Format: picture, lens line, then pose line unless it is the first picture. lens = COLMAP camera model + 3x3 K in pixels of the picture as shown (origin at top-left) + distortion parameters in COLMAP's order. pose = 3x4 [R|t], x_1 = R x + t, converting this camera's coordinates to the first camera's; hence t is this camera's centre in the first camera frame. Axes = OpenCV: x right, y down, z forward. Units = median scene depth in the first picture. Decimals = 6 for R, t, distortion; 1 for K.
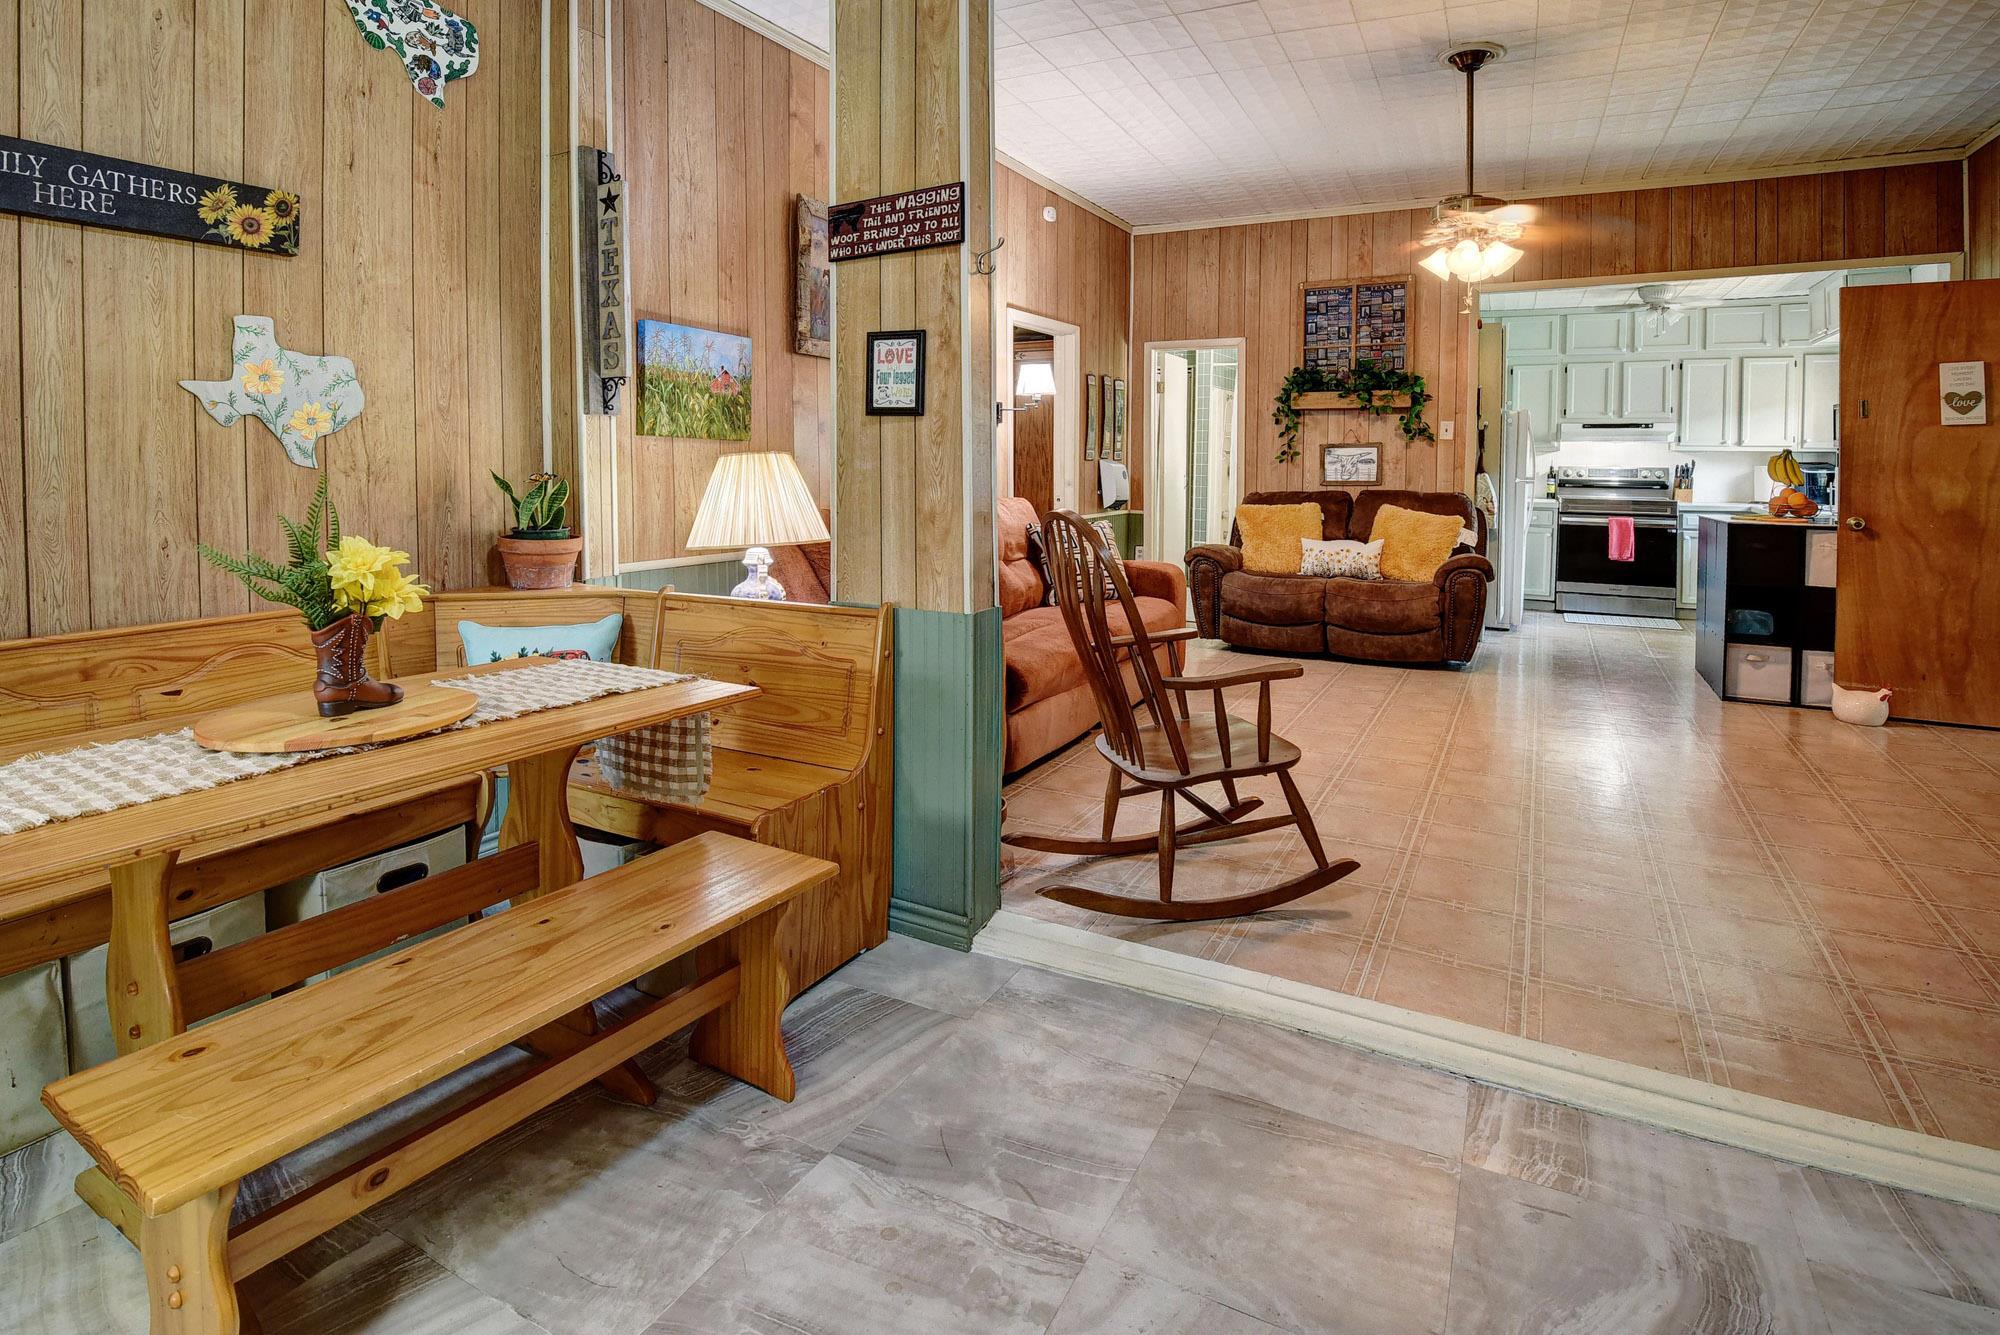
lens RADIAL K [[1017.7, 0, 901.2], [0, 1017.7, 534.5], [0, 0, 1]] dist [-0.055190, 0.001255]
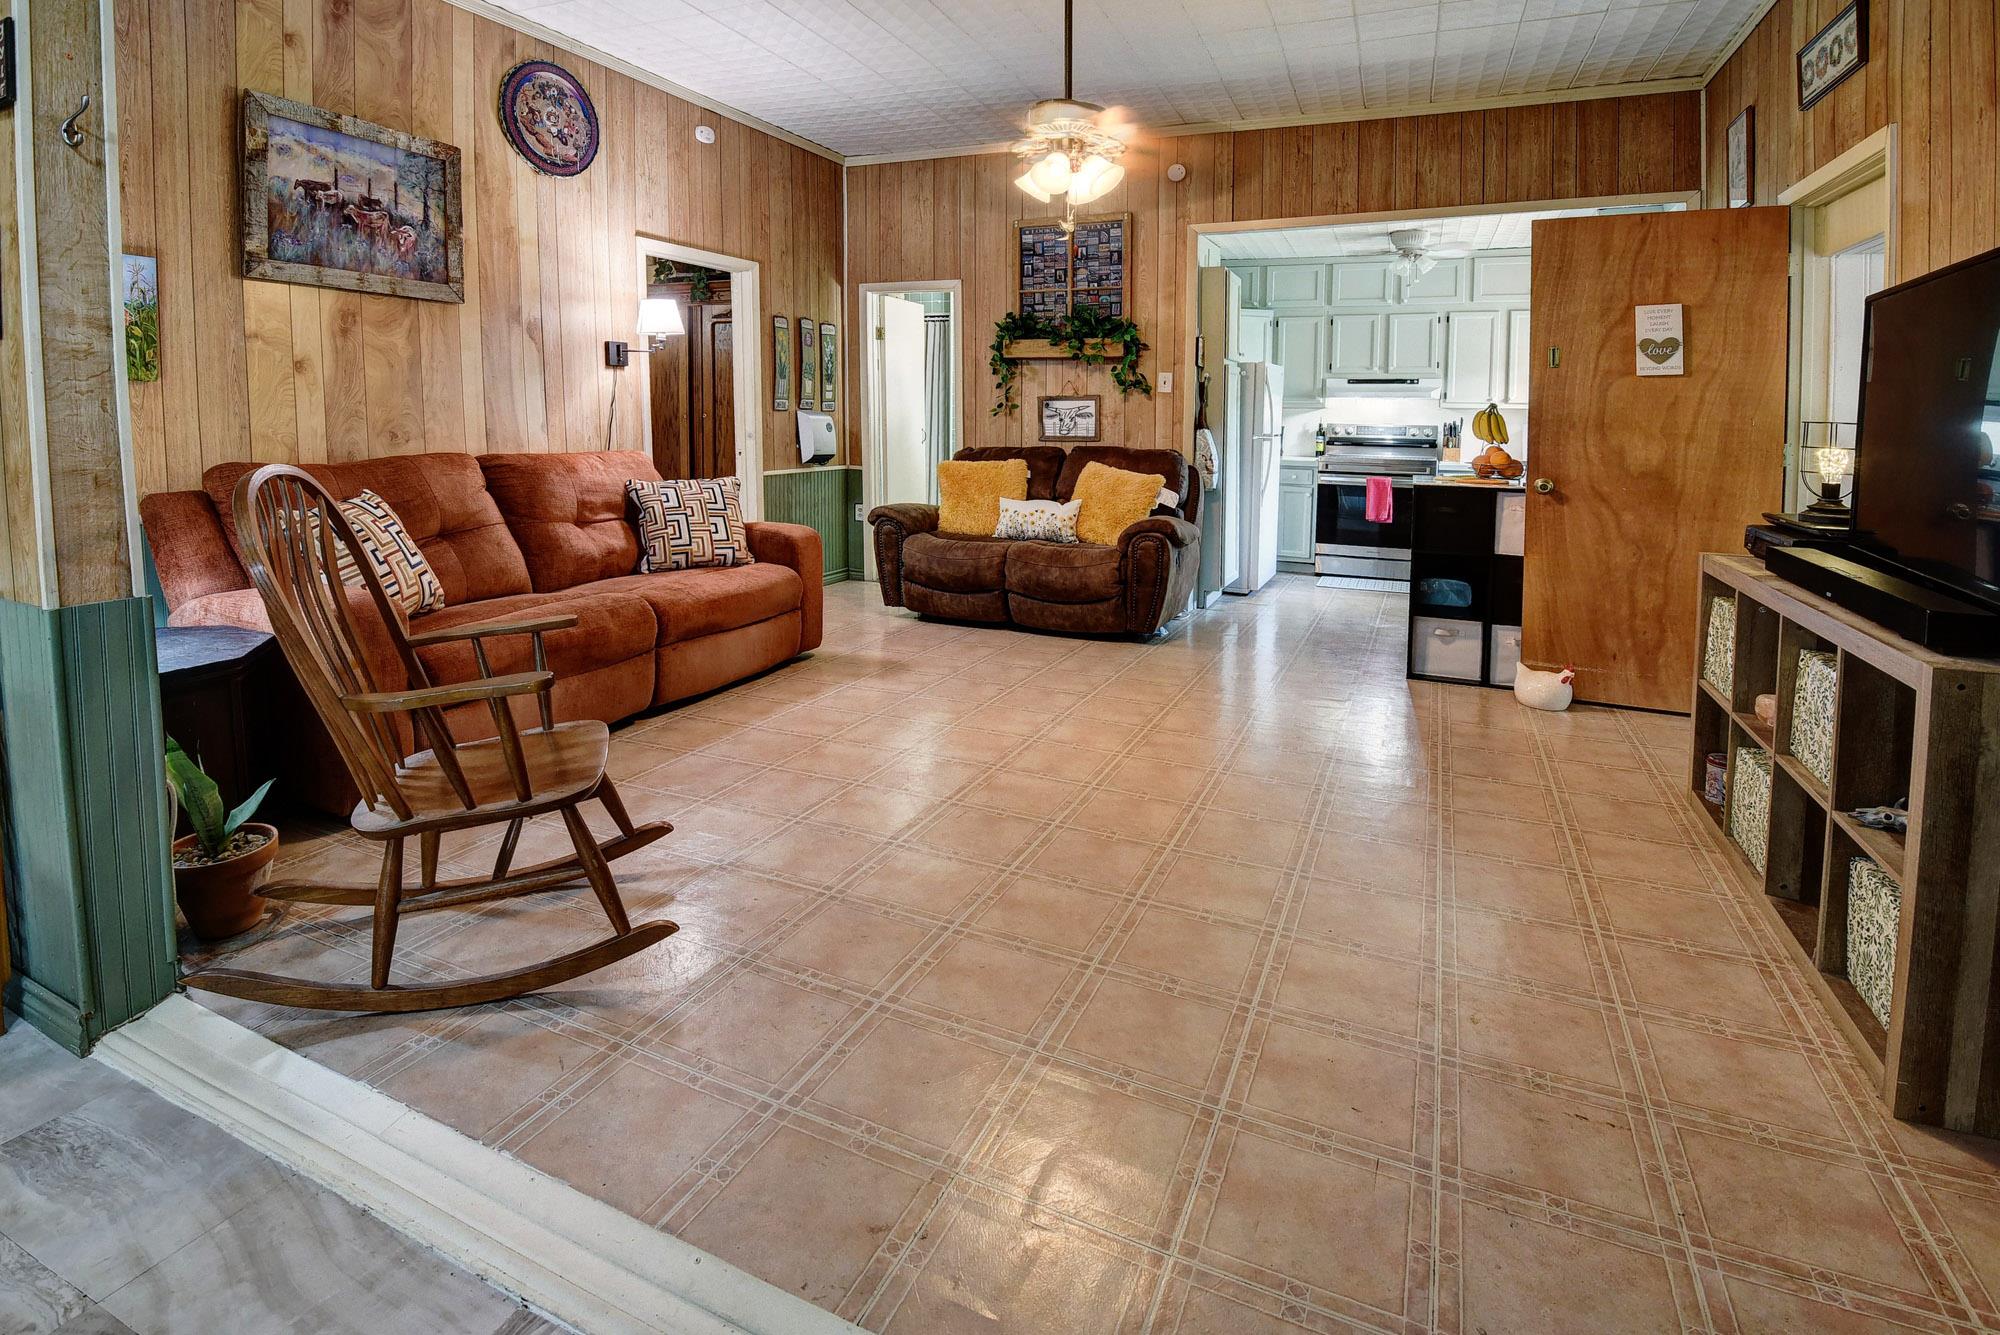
lens RADIAL K [[955.6, 0, 990.1], [0, 955.6, 513.6], [0, 0, 1]] dist [-0.034814, -0.001538]
pose [[0.996305, 0.002620, 0.085848, 0.324102], [-0.004945, 0.999626, 0.026888, -0.005176], [-0.085746, -0.027214, 0.995945, 0.134769]]
